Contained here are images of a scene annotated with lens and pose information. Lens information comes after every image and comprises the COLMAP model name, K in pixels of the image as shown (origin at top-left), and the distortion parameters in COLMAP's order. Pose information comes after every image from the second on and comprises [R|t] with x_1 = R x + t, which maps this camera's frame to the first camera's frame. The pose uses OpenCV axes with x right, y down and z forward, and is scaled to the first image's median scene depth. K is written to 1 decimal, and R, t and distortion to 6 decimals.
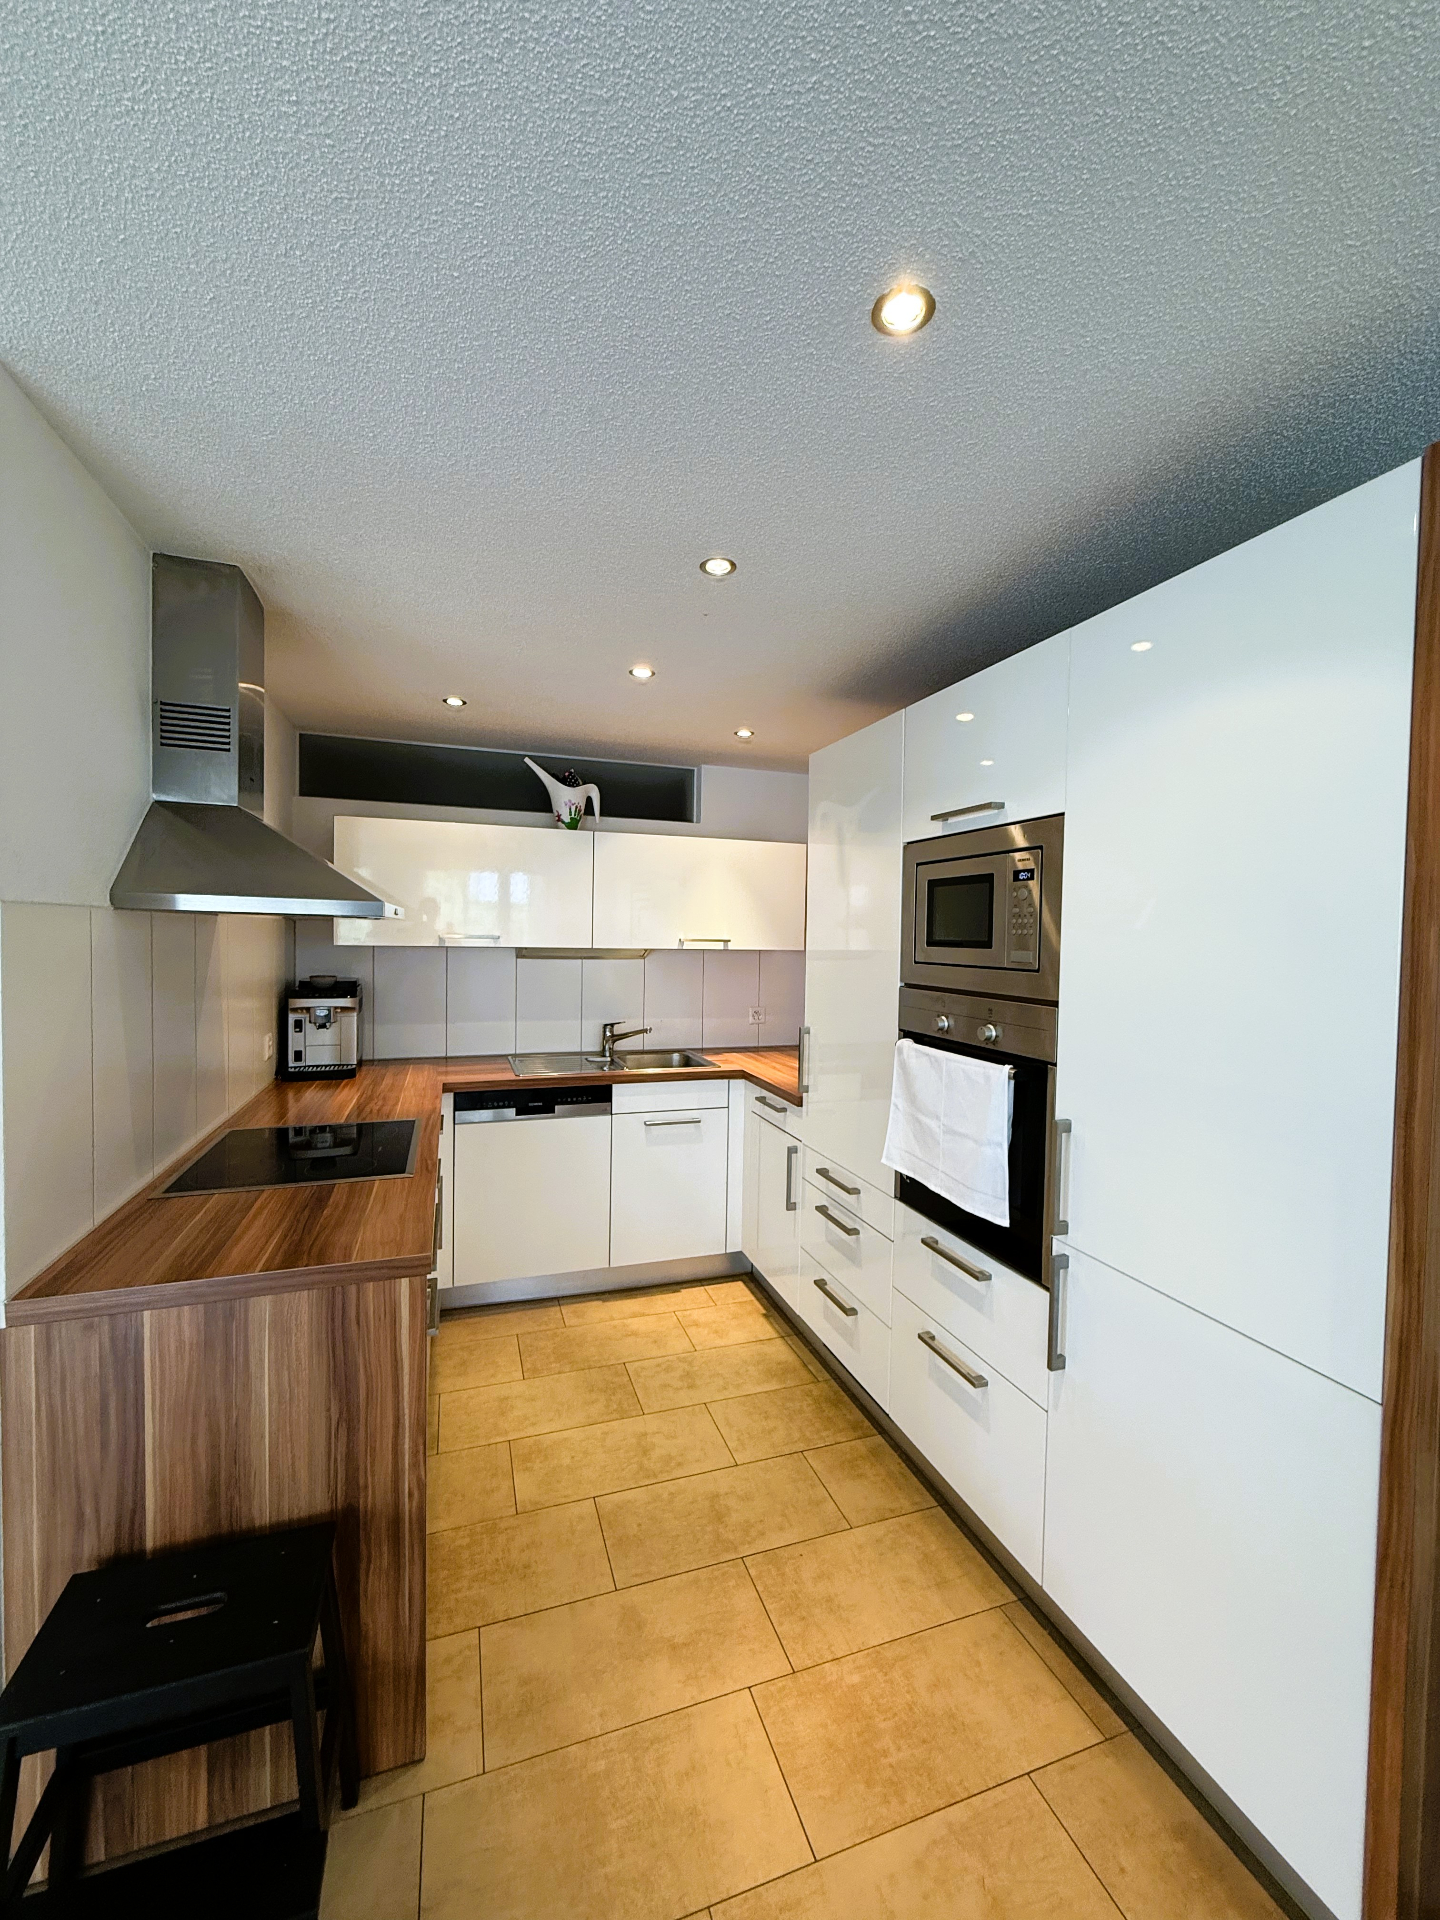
lens RADIAL K [[763.8, 0, 717.9], [0, 763.8, 955.6], [0, 0, 1]] dist [-0.001600, 0.000134]
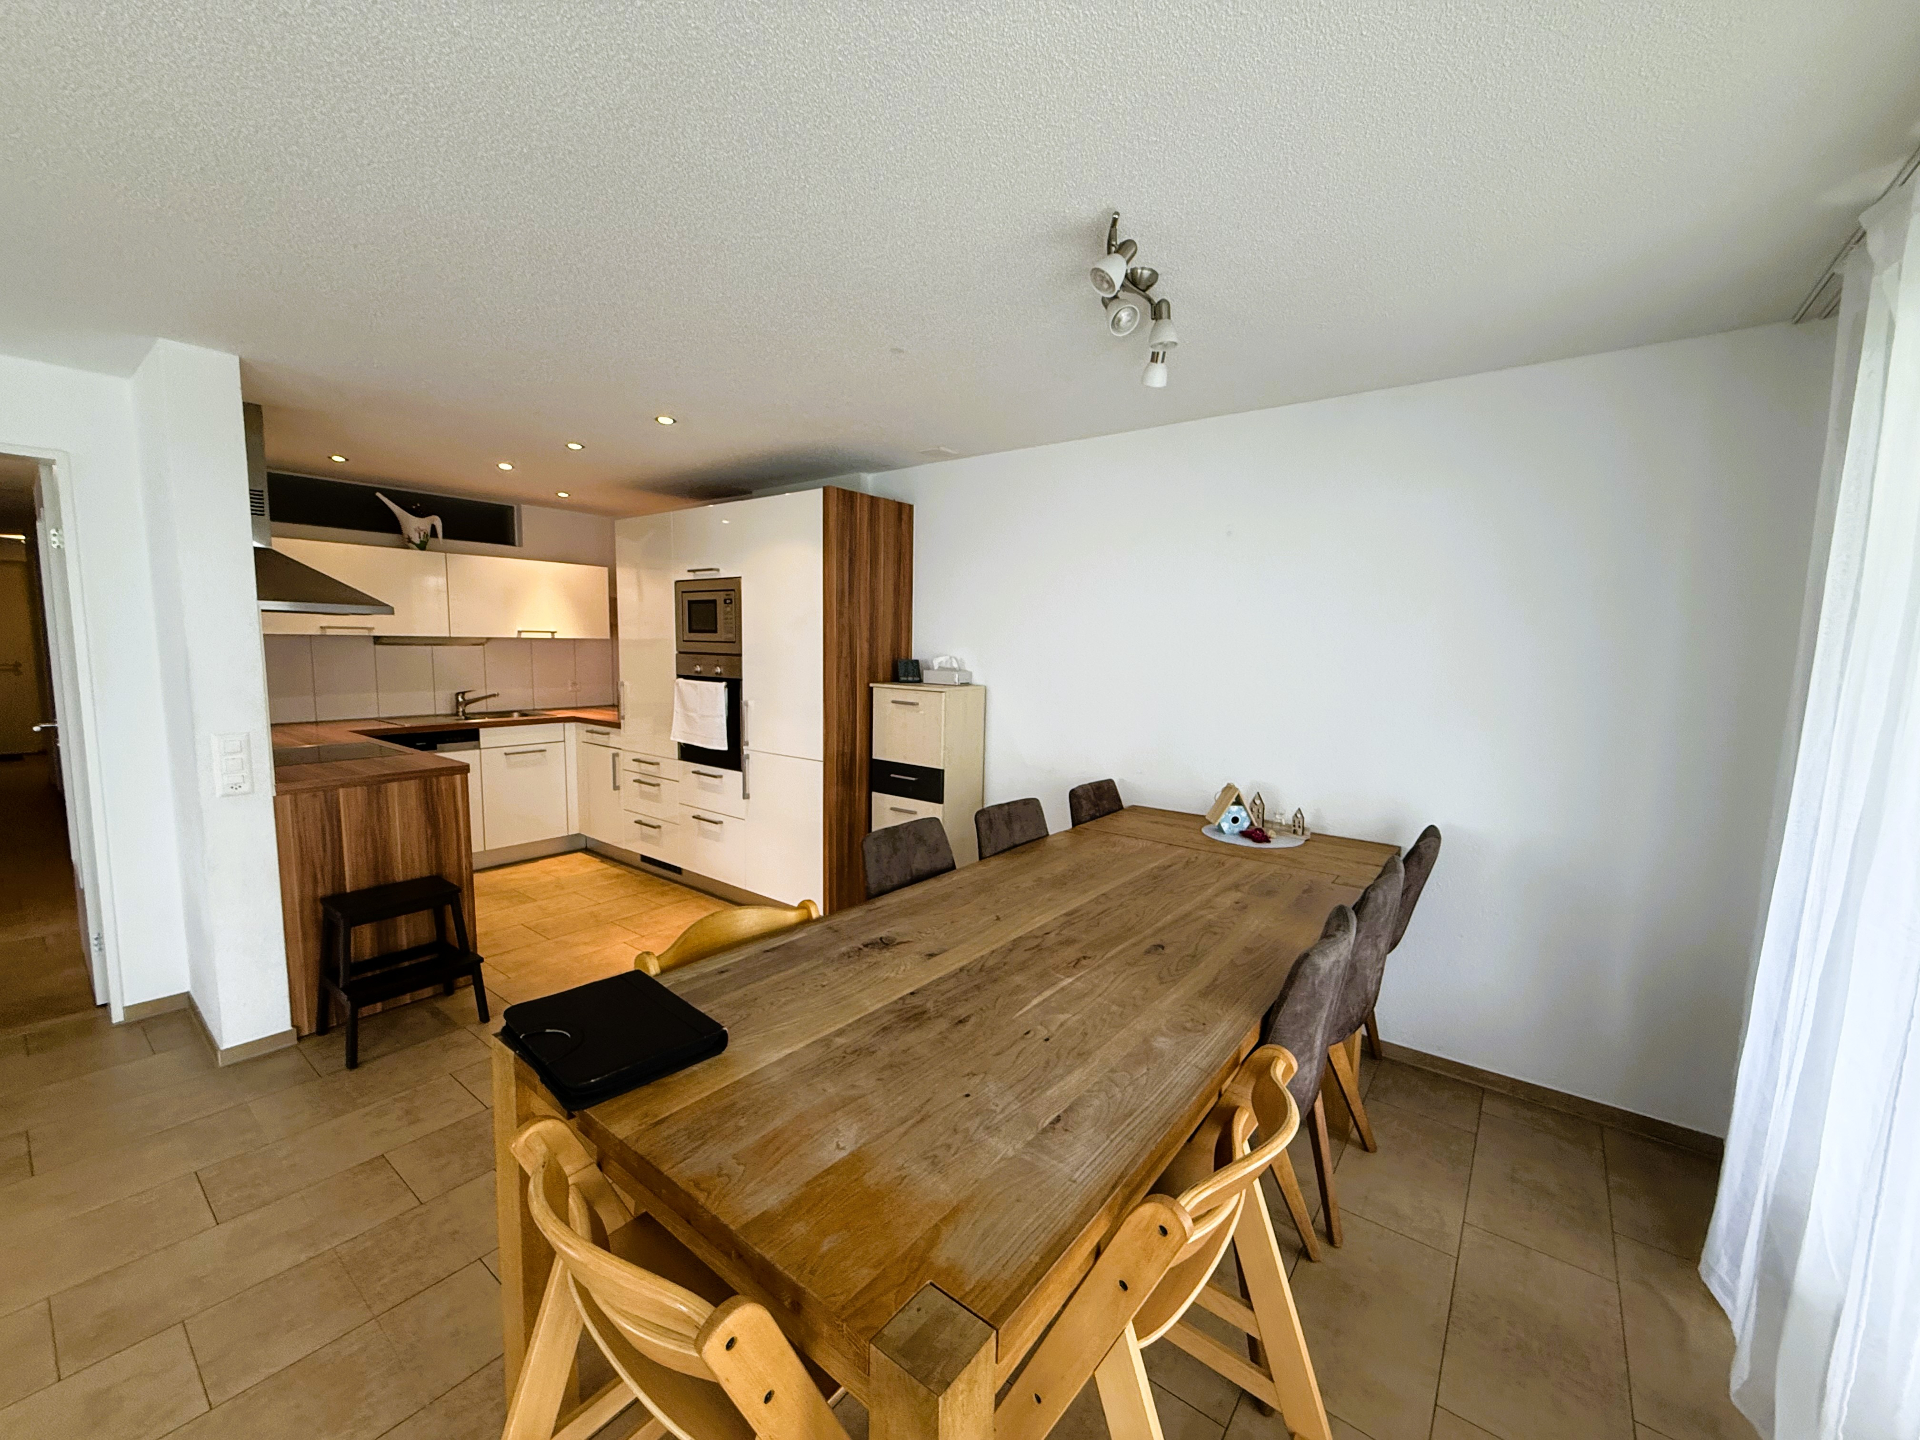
lens RADIAL K [[763.8, 0, 950.8], [0, 763.8, 725.6], [0, 0, 1]] dist [-0.001600, 0.000134]
pose [[0.838220, -0.061827, 0.541815, -0.253456], [0.011793, 0.995375, 0.095339, 0.046928], [-0.545204, -0.073526, 0.835073, -1.076214]]
